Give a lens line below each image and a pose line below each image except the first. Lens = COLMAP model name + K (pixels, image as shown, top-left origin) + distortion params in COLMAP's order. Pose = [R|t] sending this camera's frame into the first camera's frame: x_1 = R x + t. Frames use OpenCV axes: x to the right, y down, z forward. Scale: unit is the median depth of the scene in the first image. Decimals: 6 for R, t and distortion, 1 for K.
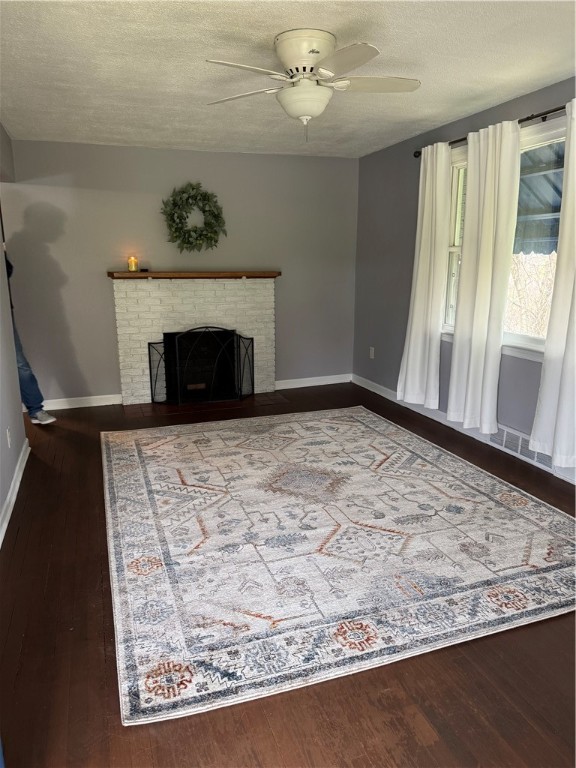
lens RADIAL K [[536.2, 0, 287.1], [0, 536.2, 383.2], [0, 0, 1]] dist [0.092568, -0.005477]
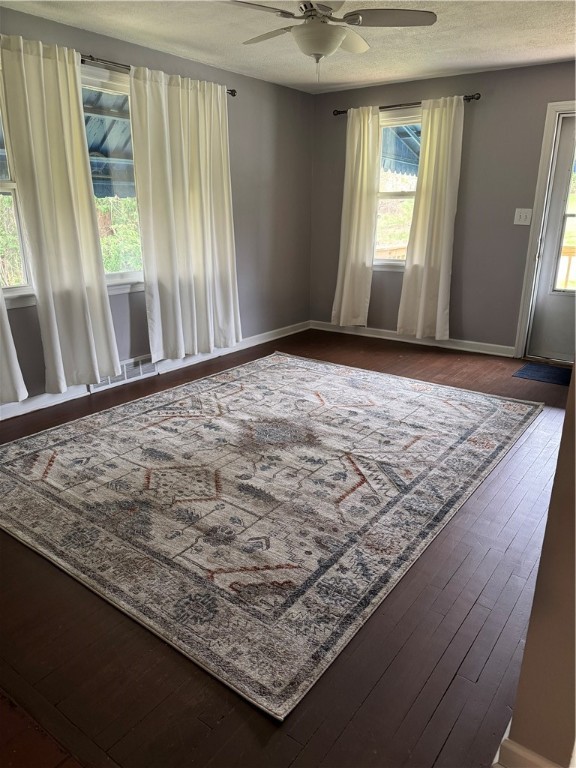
lens RADIAL K [[536.2, 0, 286.0], [0, 536.2, 382.2], [0, 0, 1]] dist [0.092568, -0.005477]
pose [[-0.555820, -0.249710, 0.792911, -0.693099], [0.185341, 0.892586, 0.411022, -0.283459], [-0.810378, 0.375413, -0.449836, 1.332870]]
